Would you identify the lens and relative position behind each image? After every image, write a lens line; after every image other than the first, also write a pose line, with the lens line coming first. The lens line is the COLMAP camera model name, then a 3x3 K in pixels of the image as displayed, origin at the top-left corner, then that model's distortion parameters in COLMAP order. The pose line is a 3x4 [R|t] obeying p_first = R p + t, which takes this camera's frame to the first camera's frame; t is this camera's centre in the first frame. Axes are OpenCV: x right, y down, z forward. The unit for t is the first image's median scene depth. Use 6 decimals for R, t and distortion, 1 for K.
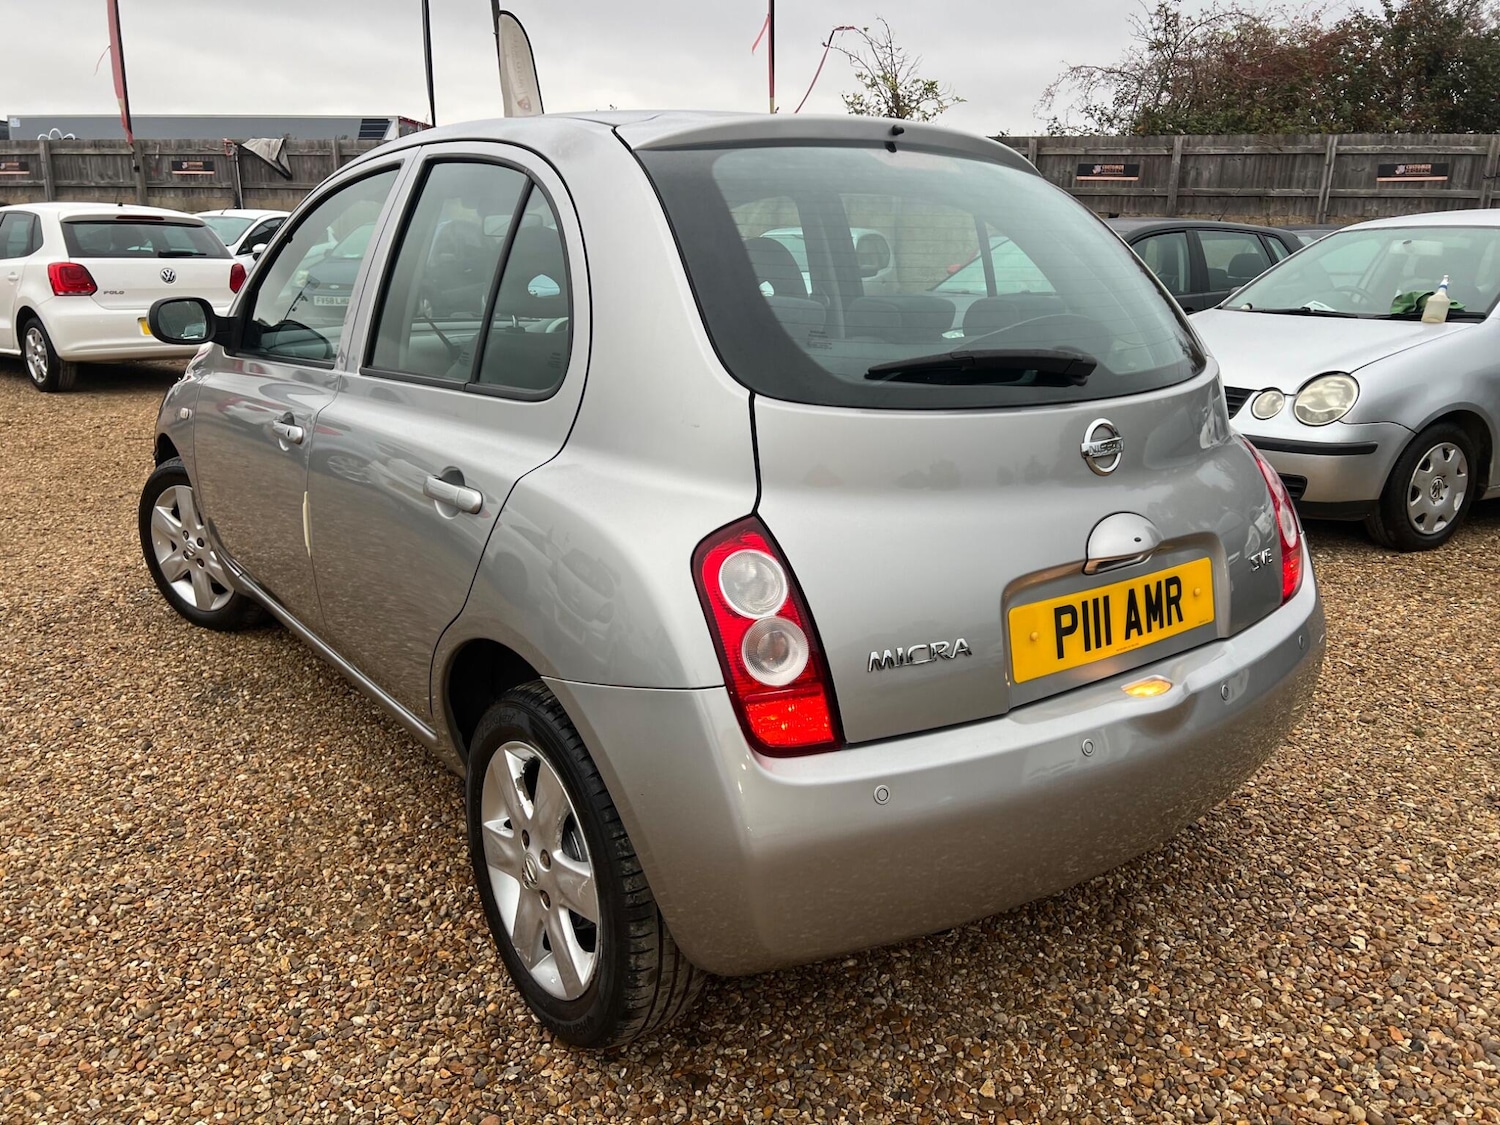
lens RADIAL K [[1125.0, 0, 755.9], [0, 1125.0, 548.8], [0, 0, 1]] dist [0.066094, -0.075168]
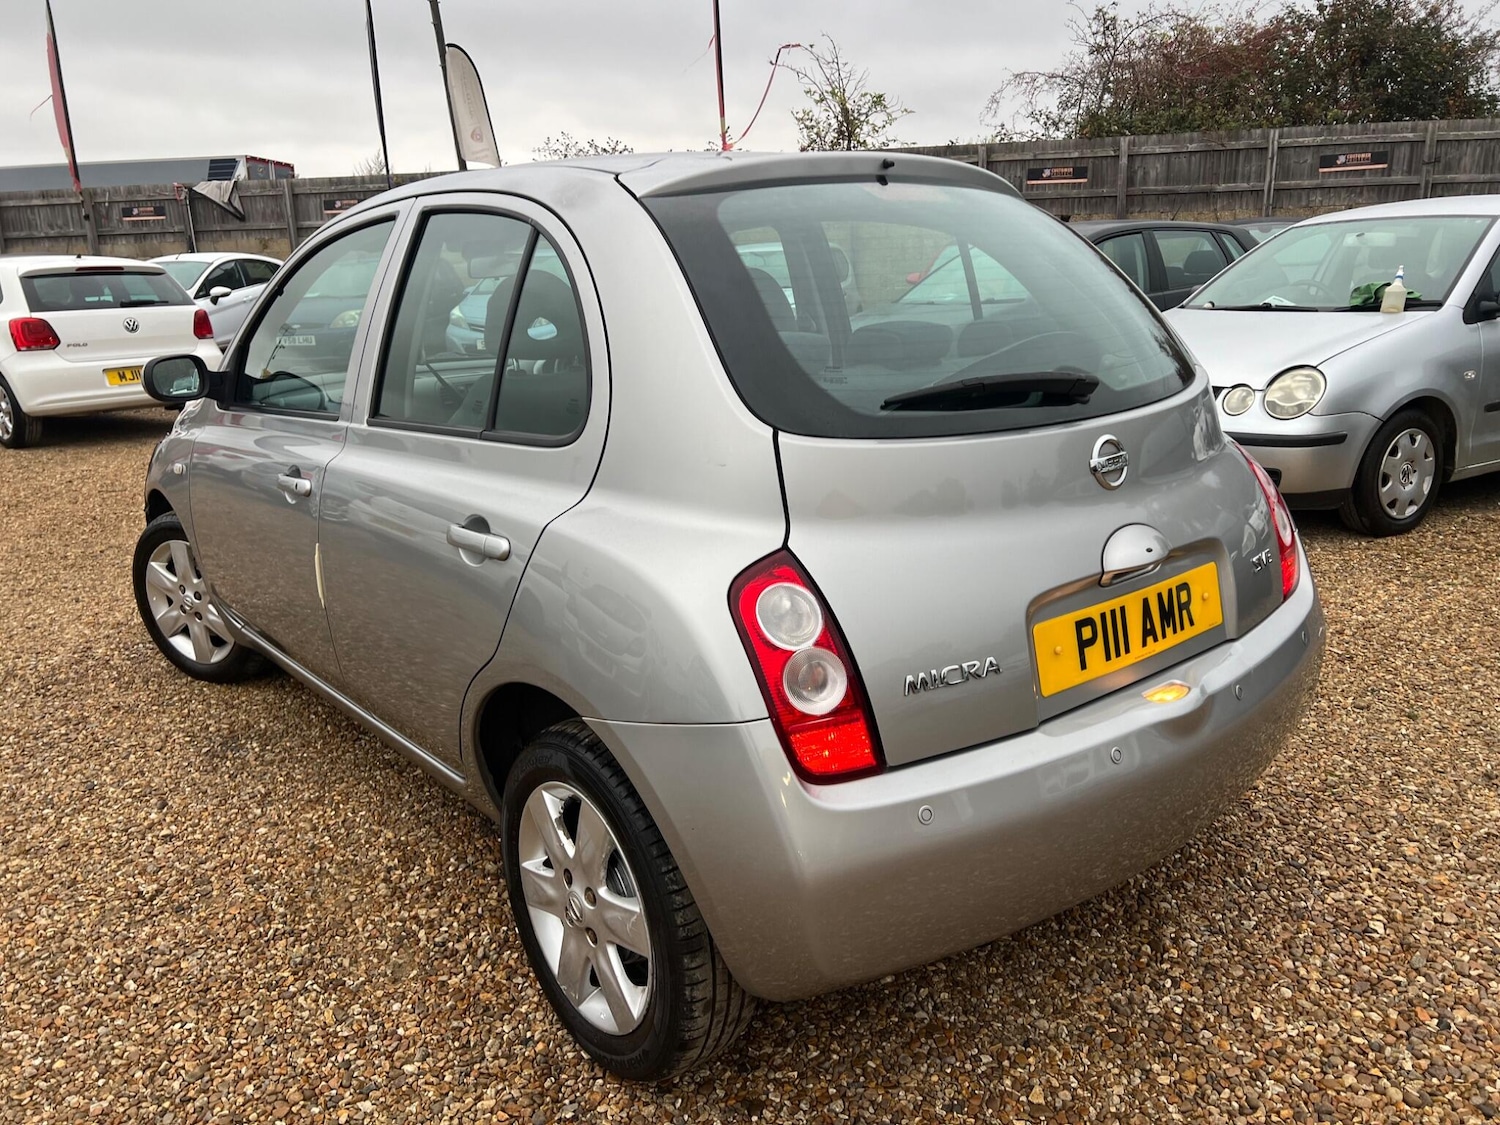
lens RADIAL K [[1125.0, 0, 752.6], [0, 1125.0, 545.6], [0, 0, 1]] dist [0.066094, -0.075168]
pose [[0.998168, -0.055118, 0.024953, -0.042405], [0.055482, 0.998360, -0.014133, -0.015240], [-0.024133, 0.015492, 0.999589, -0.019855]]
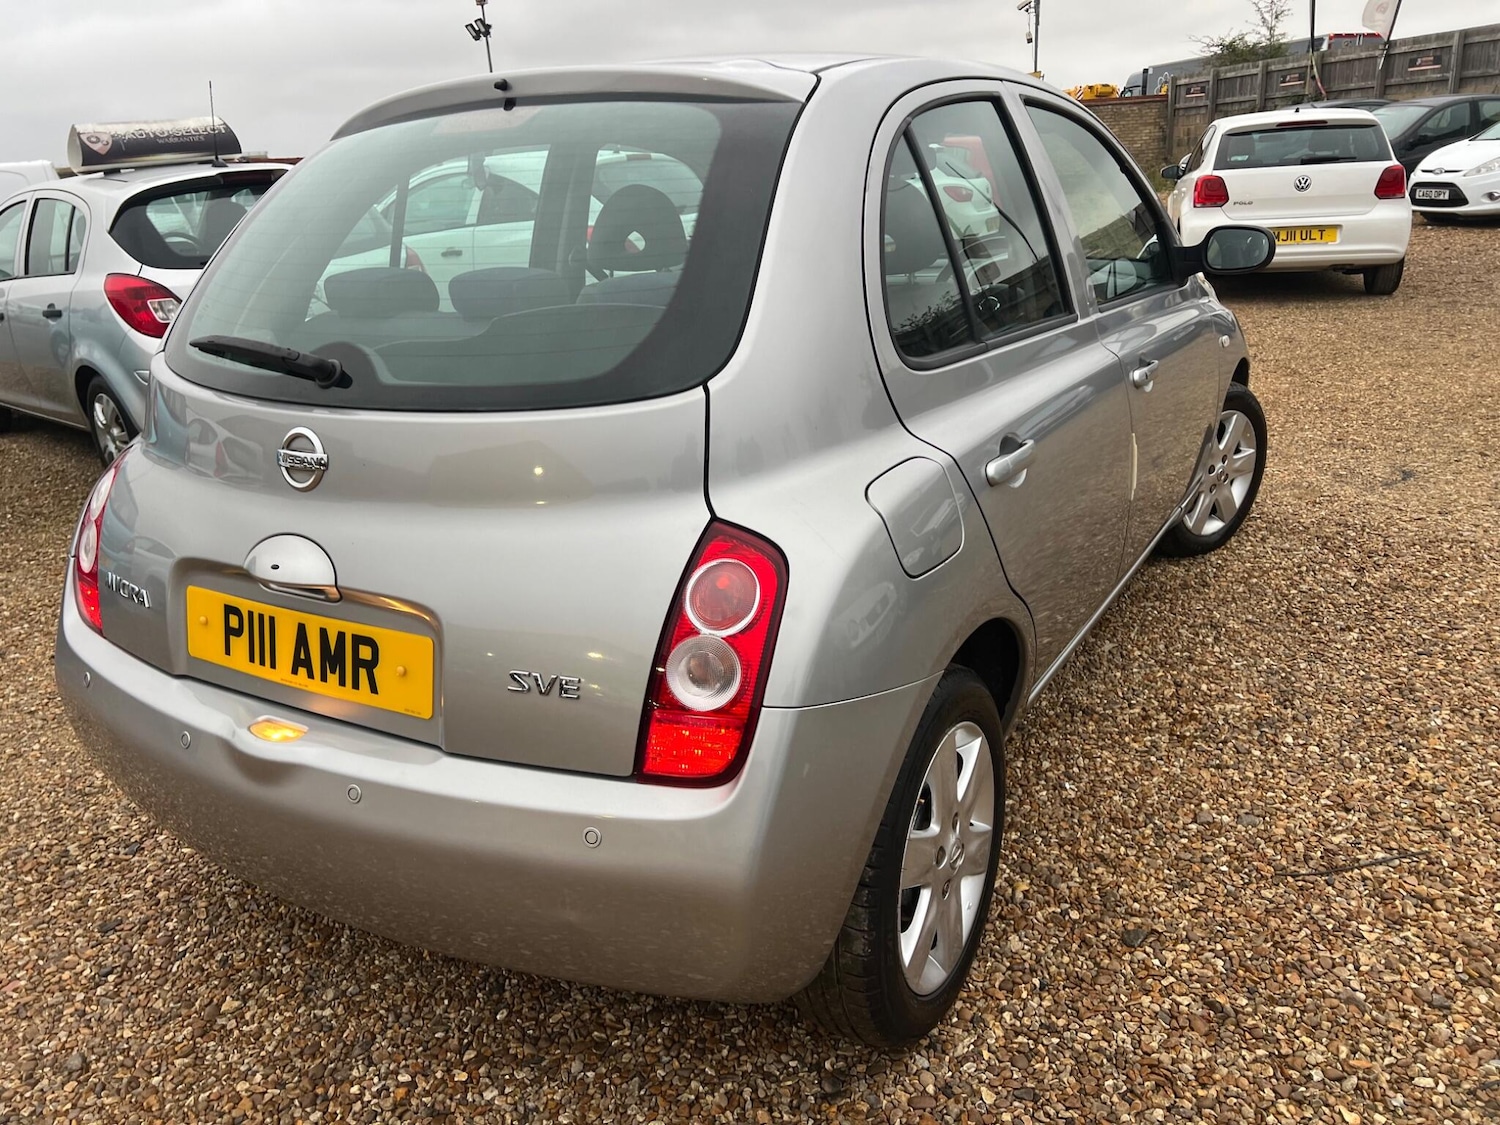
lens RADIAL K [[1125.0, 0, 739.0], [0, 1125.0, 554.9], [0, 0, 1]] dist [0.066094, -0.075168]
pose [[0.373548, 0.264534, -0.889092, 1.091871], [-0.179221, 0.960997, 0.210629, -0.234376], [0.910133, 0.080664, 0.406388, 0.833789]]
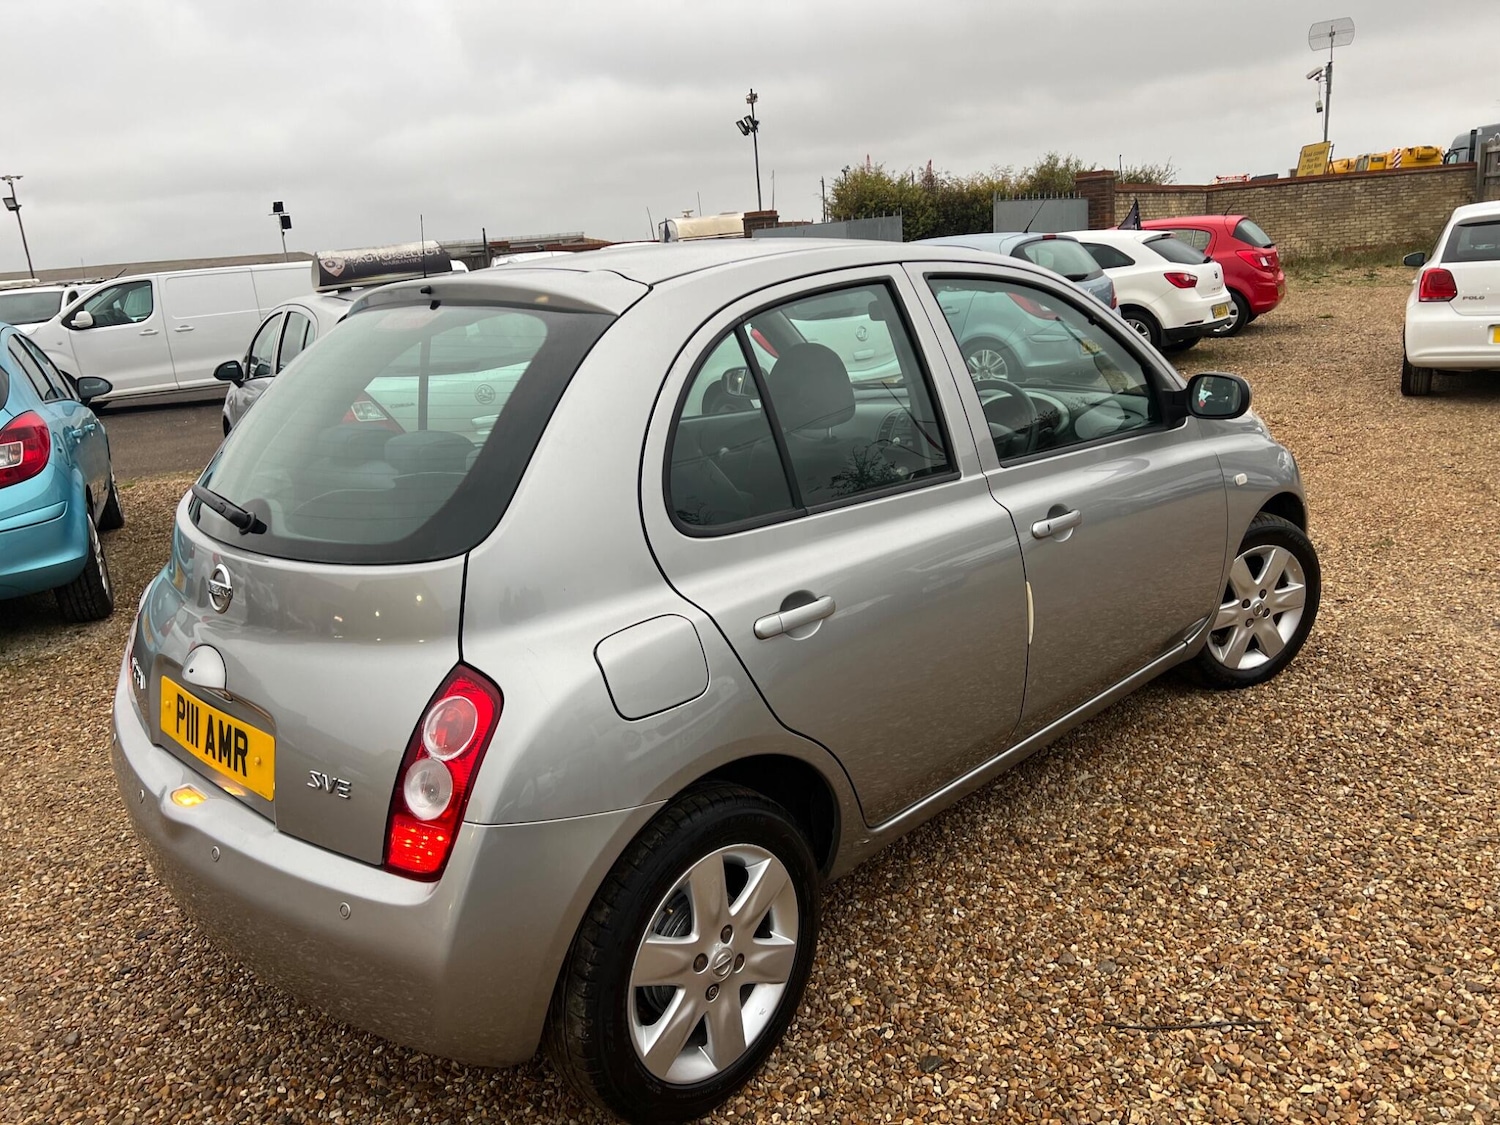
lens RADIAL K [[1125.0, 0, 749.8], [0, 1125.0, 555.1], [0, 0, 1]] dist [0.066094, -0.075168]
pose [[0.147319, 0.226060, -0.962909, 1.310422], [-0.185784, 0.962528, 0.197547, -0.396962], [0.971484, 0.149791, 0.183797, 1.141315]]
